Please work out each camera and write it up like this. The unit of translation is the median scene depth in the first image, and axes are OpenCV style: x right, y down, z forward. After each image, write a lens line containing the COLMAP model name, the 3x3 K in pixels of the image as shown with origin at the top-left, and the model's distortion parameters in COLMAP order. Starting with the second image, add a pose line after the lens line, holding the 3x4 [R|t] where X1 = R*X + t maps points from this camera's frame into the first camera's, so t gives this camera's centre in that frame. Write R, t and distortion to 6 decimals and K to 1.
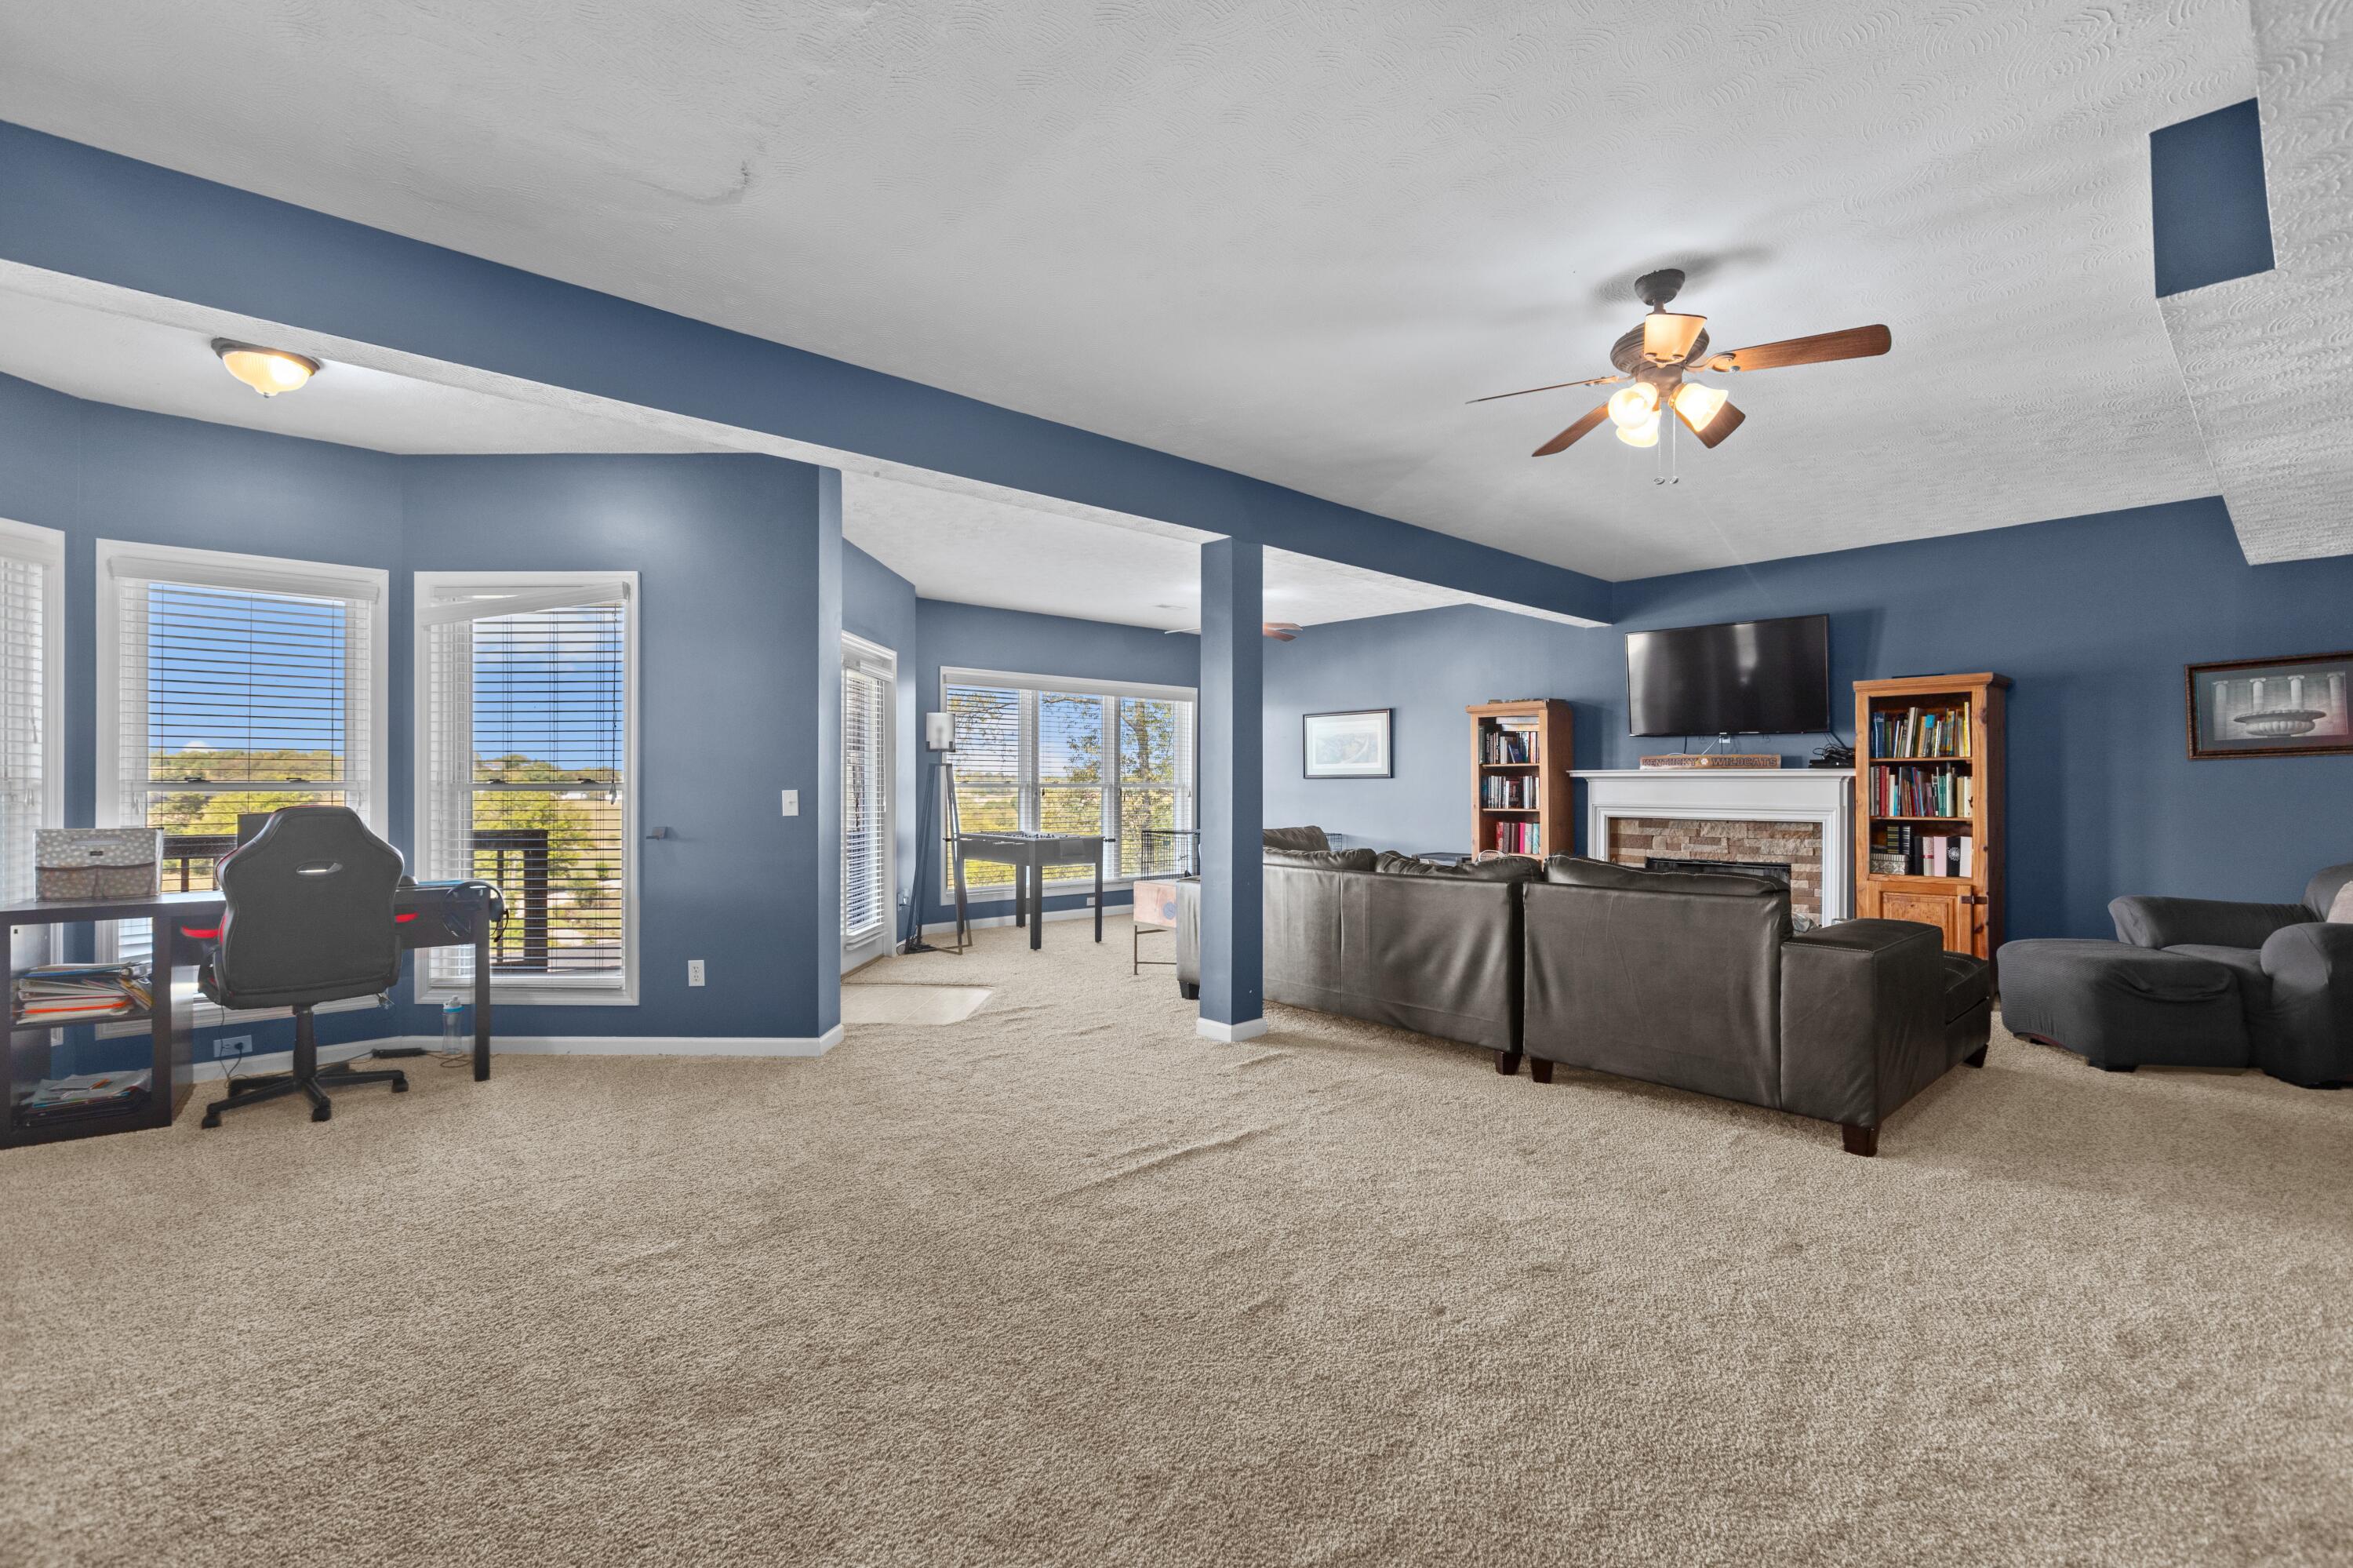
lens RADIAL K [[1070.3, 0, 1173.9], [0, 1070.3, 785.0], [0, 0, 1]] dist [0.000466, 0.000592]
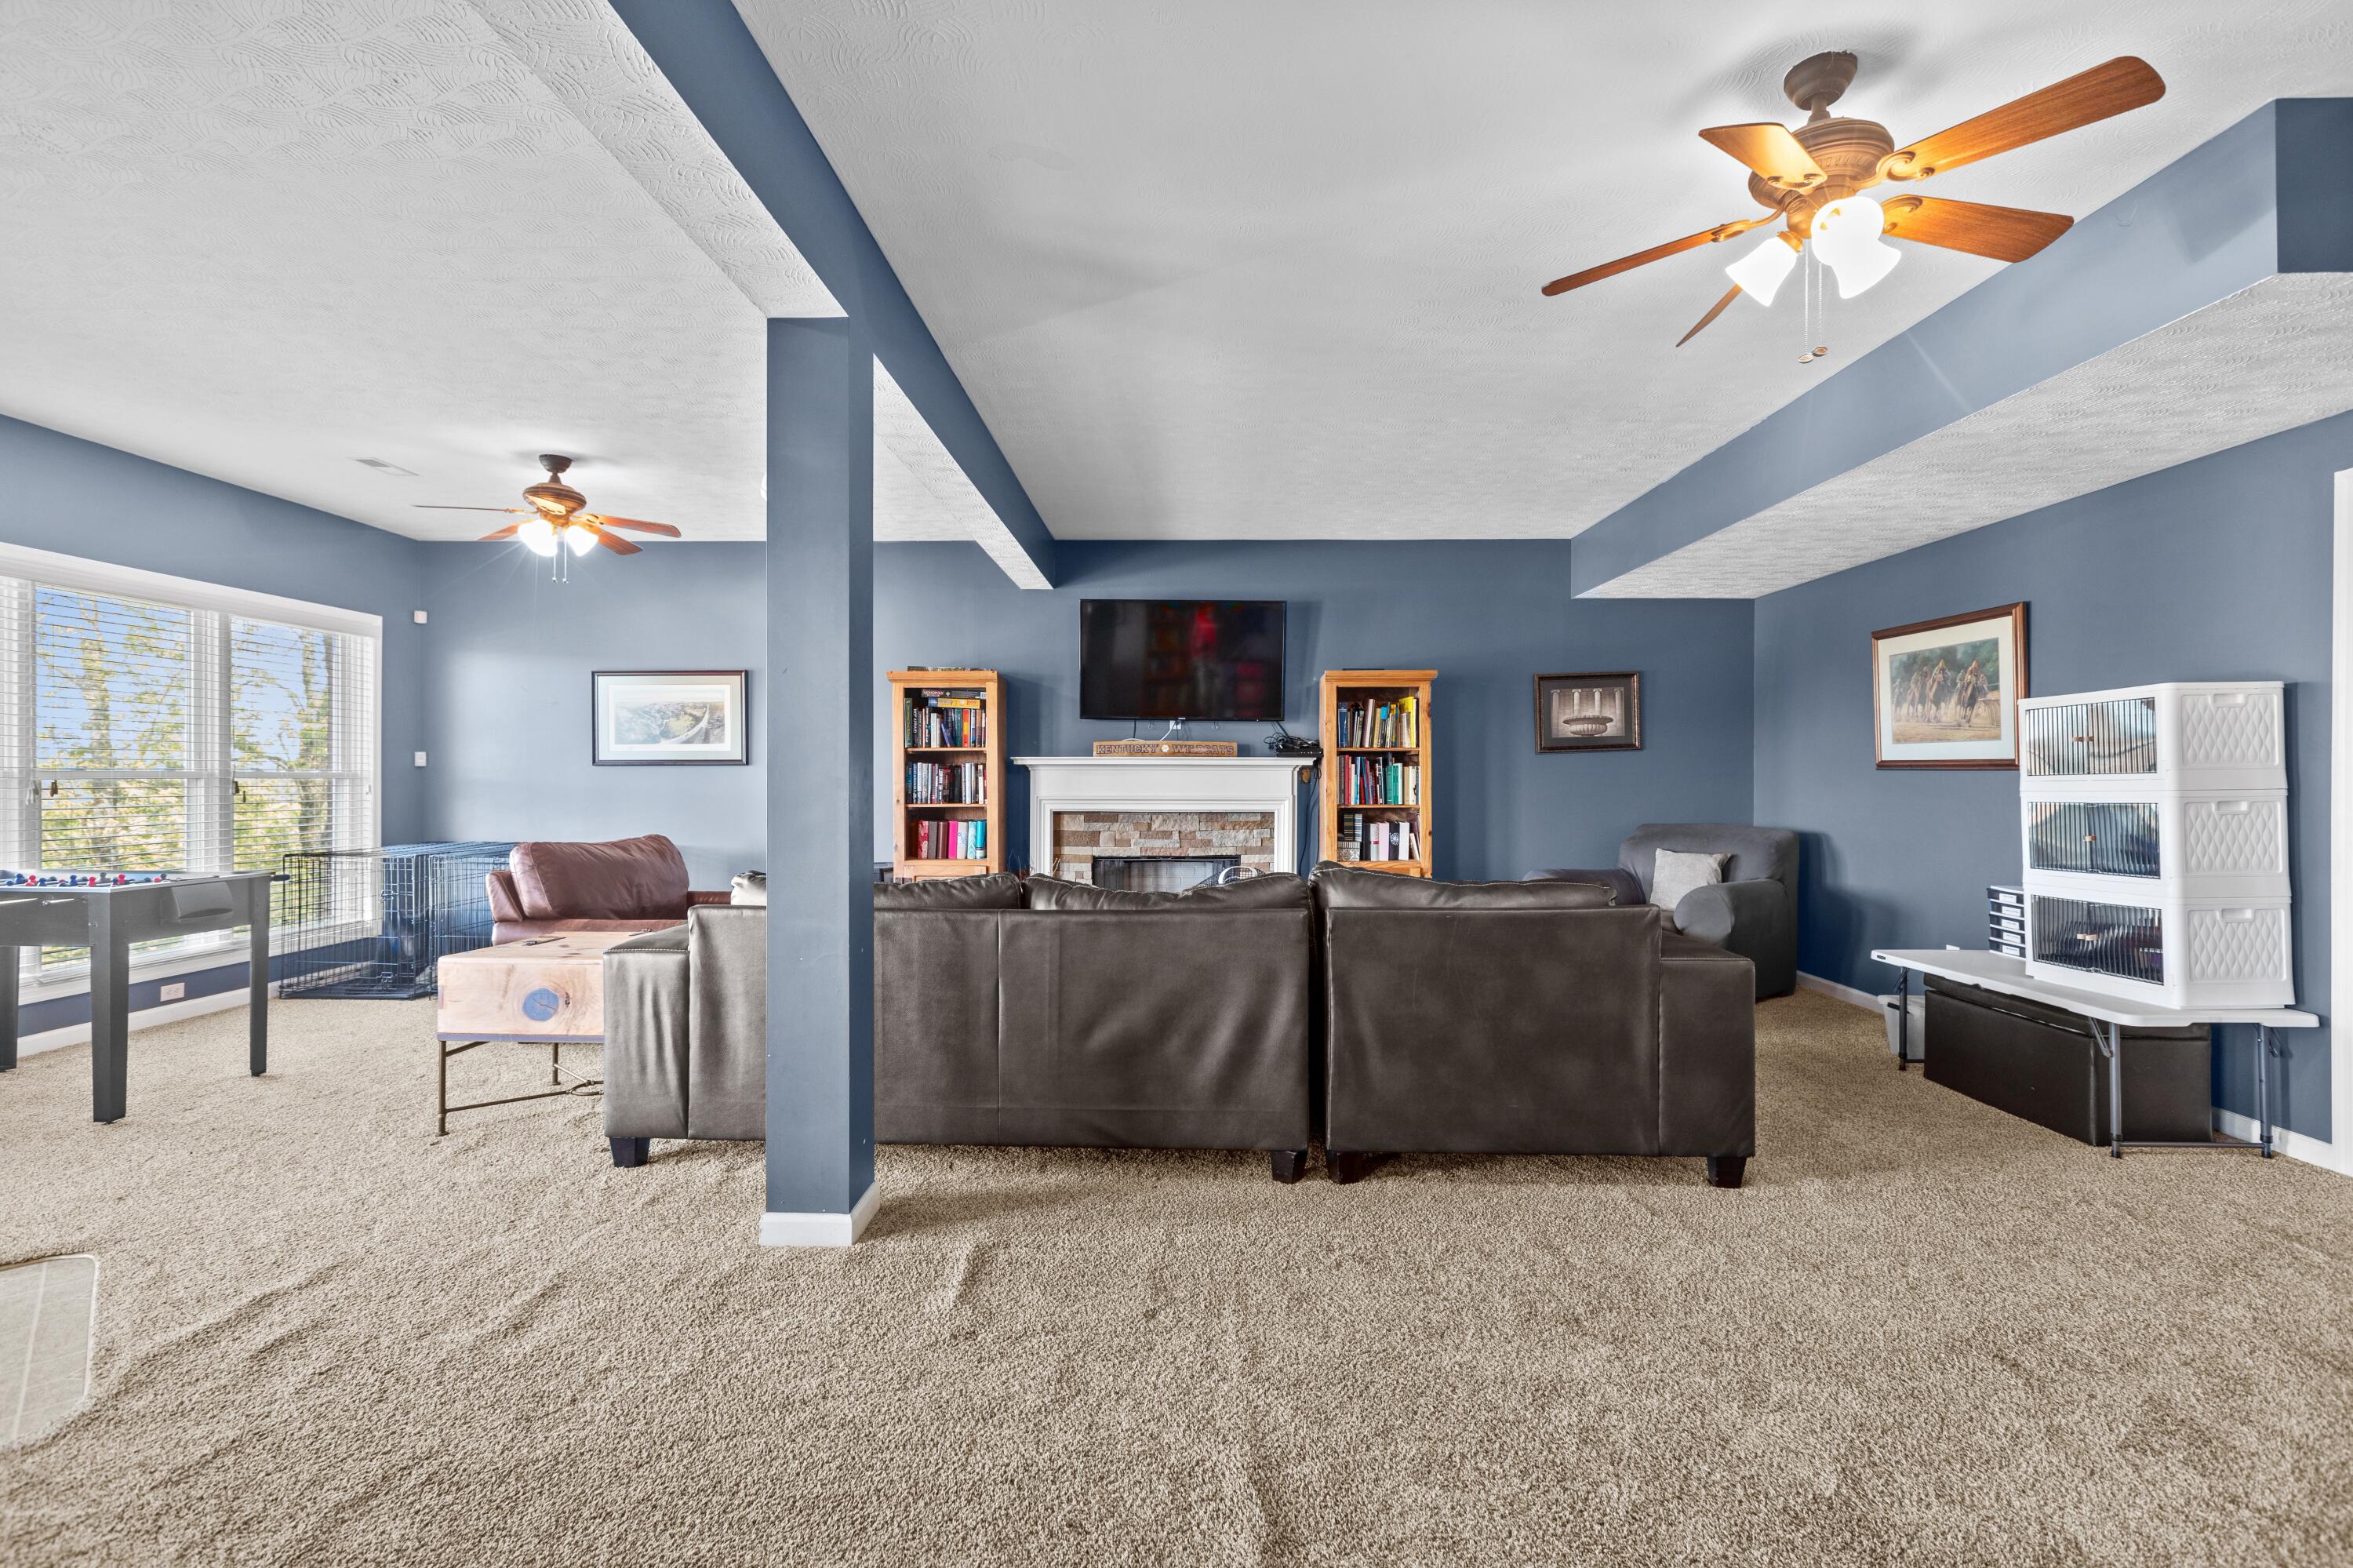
lens RADIAL K [[1070.3, 0, 1180.3], [0, 1070.3, 776.4], [0, 0, 1]] dist [0.000466, 0.000592]
pose [[0.686737, -0.000801, 0.726906, -0.180044], [0.000028, 0.999999, 0.001076, 0.001088], [-0.726906, -0.000719, 0.686736, 0.401183]]
